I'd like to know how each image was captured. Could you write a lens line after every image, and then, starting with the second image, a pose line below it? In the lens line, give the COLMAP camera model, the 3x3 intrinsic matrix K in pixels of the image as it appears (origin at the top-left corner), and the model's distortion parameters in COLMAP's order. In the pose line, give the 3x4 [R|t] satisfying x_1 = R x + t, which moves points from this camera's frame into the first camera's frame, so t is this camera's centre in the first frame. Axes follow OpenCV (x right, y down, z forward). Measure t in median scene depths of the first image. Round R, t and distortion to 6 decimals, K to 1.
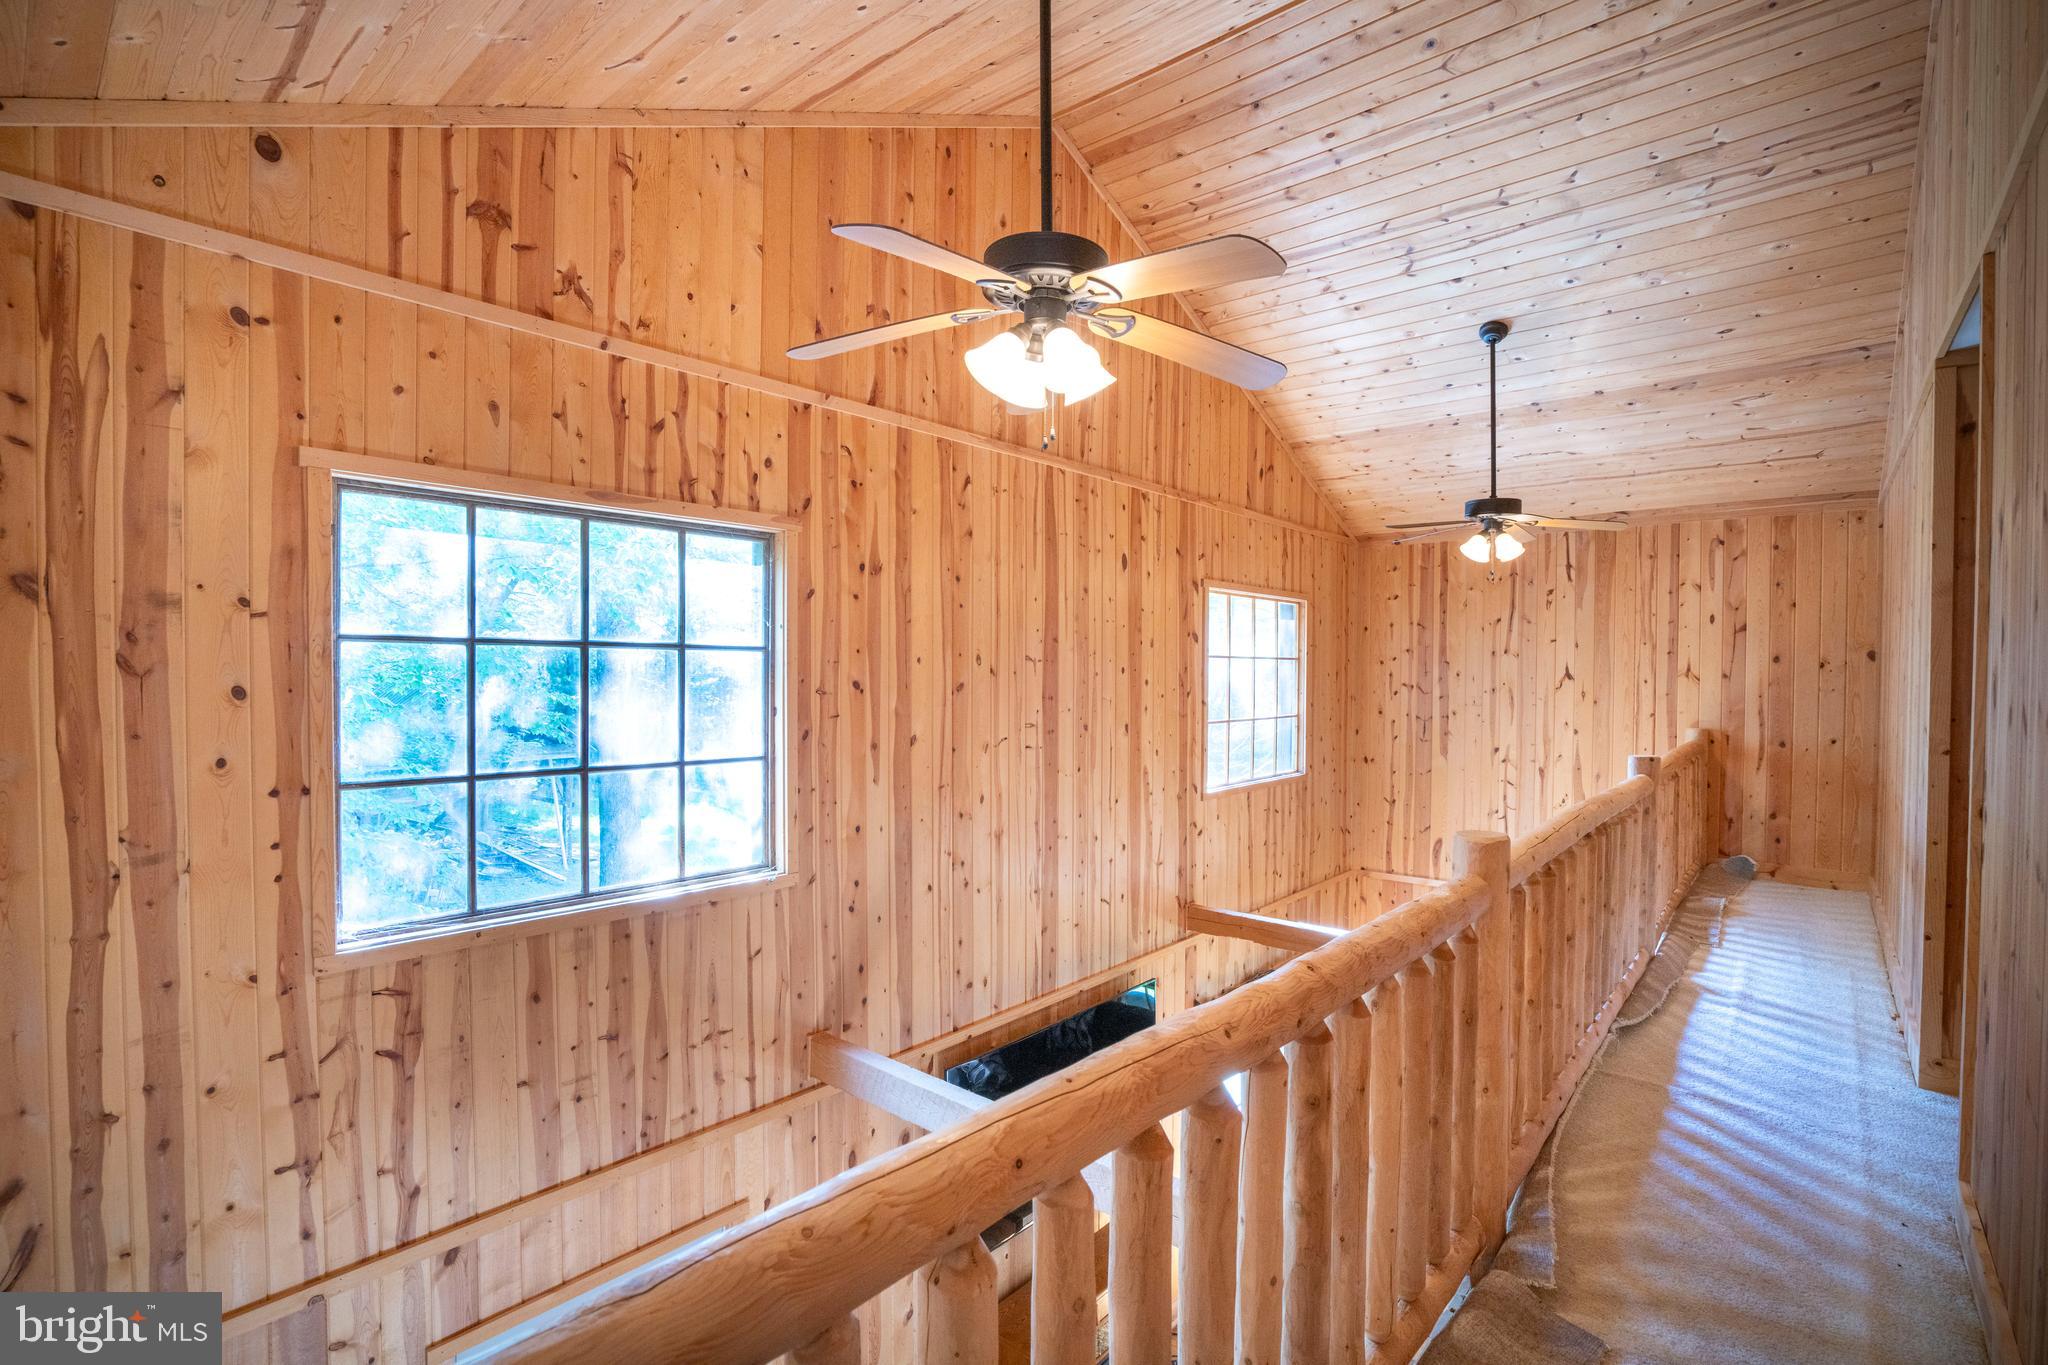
lens RADIAL K [[943.8, 0, 1019.6], [0, 943.8, 685.5], [0, 0, 1]] dist [-0.064231, 0.025433]
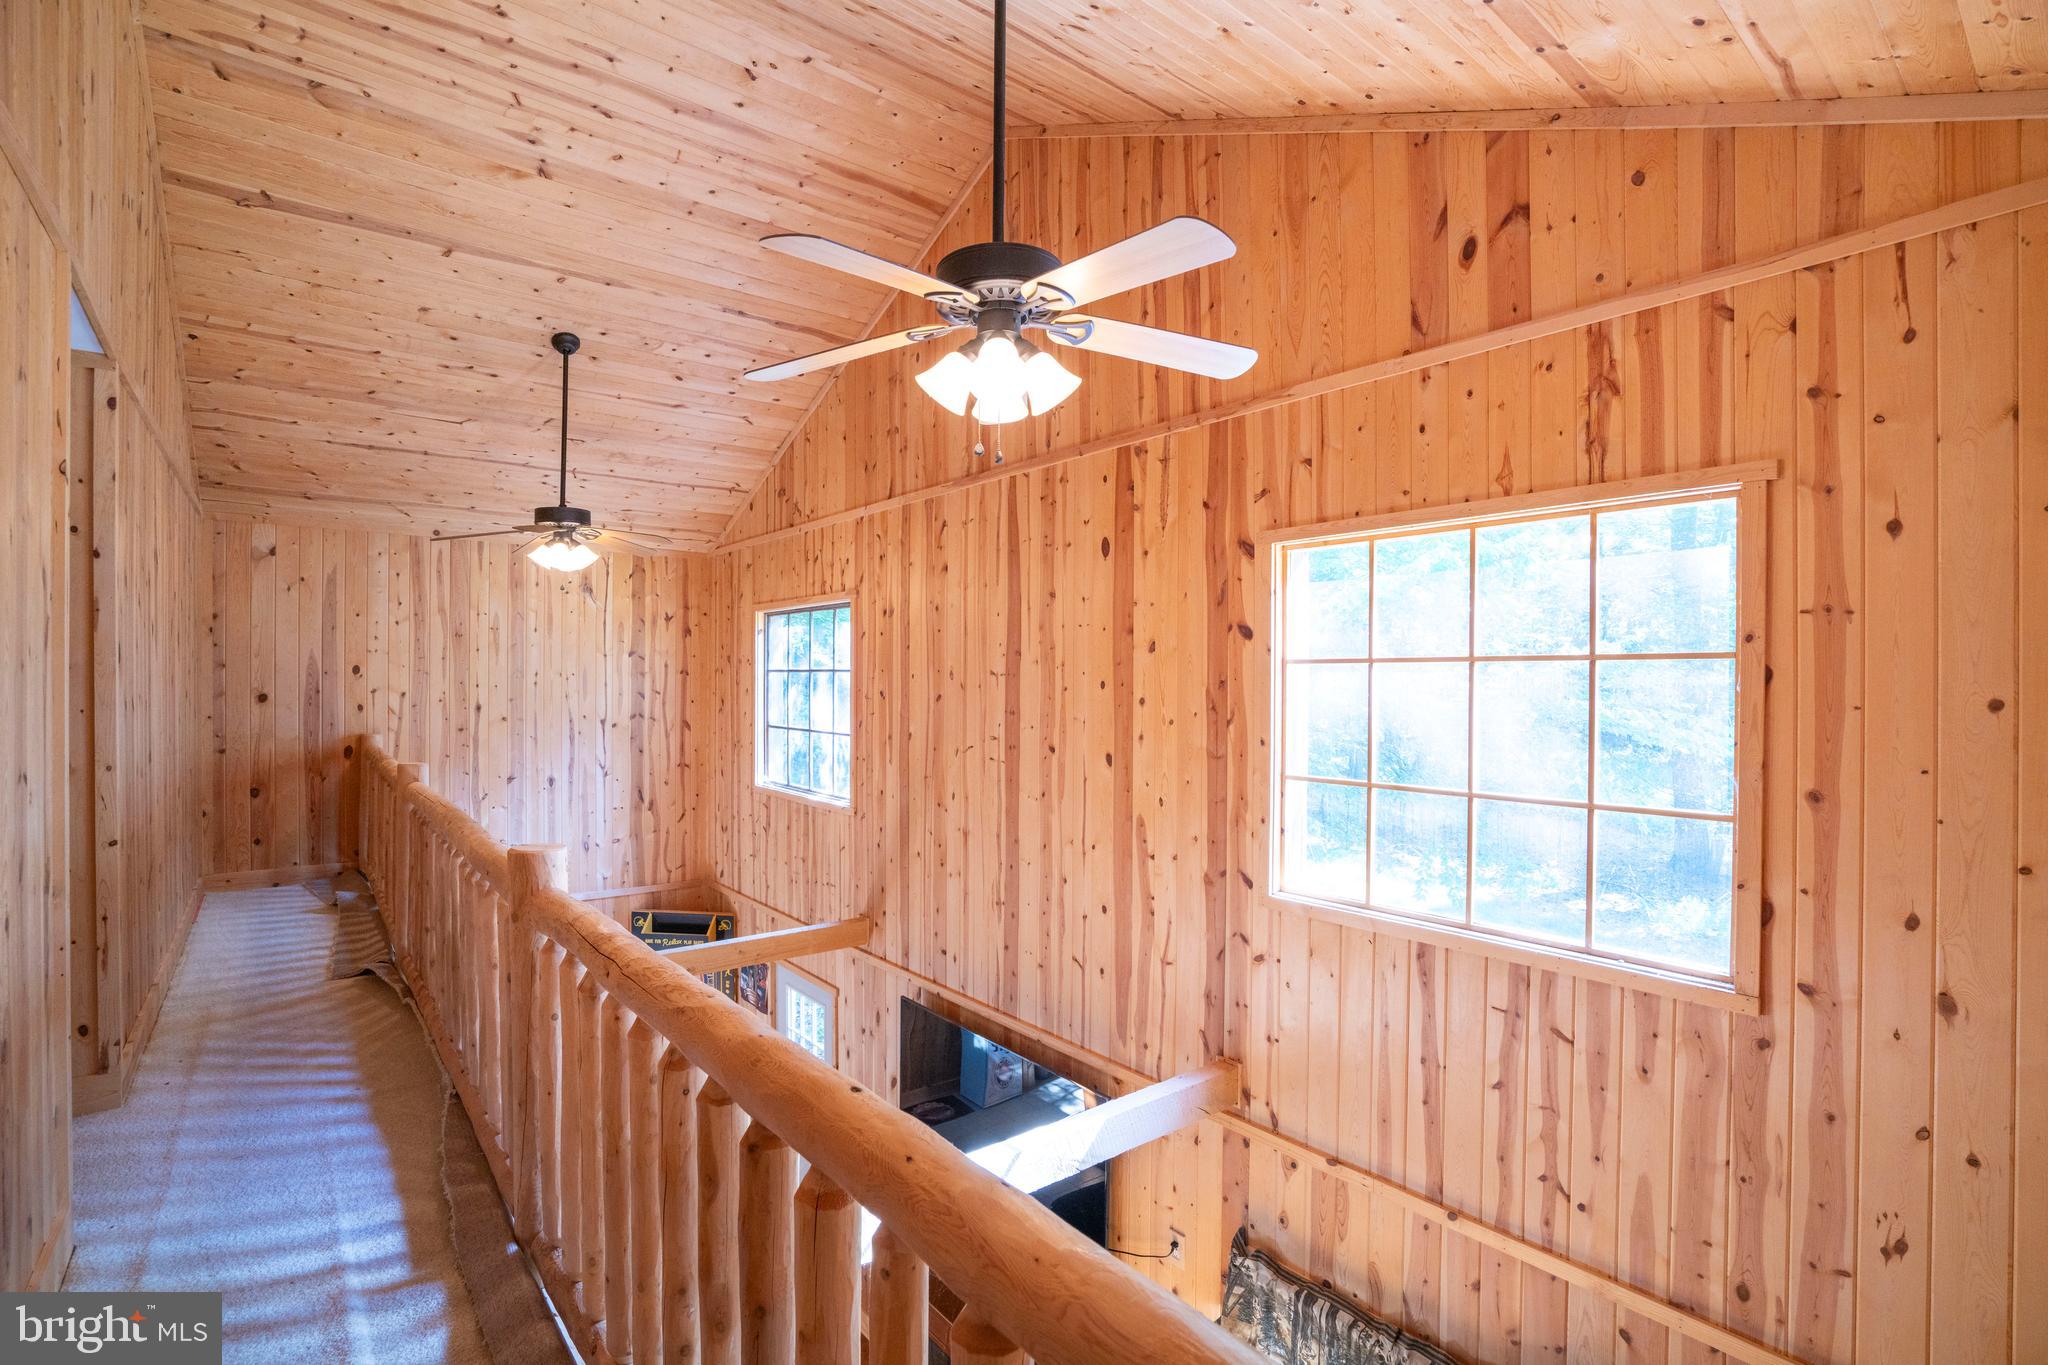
lens RADIAL K [[943.8, 0, 1019.6], [0, 943.8, 685.5], [0, 0, 1]] dist [-0.064231, 0.025433]
pose [[-0.171470, -0.000996, -0.985189, 0.996081], [-0.022807, 0.999736, 0.002959, -0.018072], [0.984925, 0.022977, -0.171447, 1.177978]]
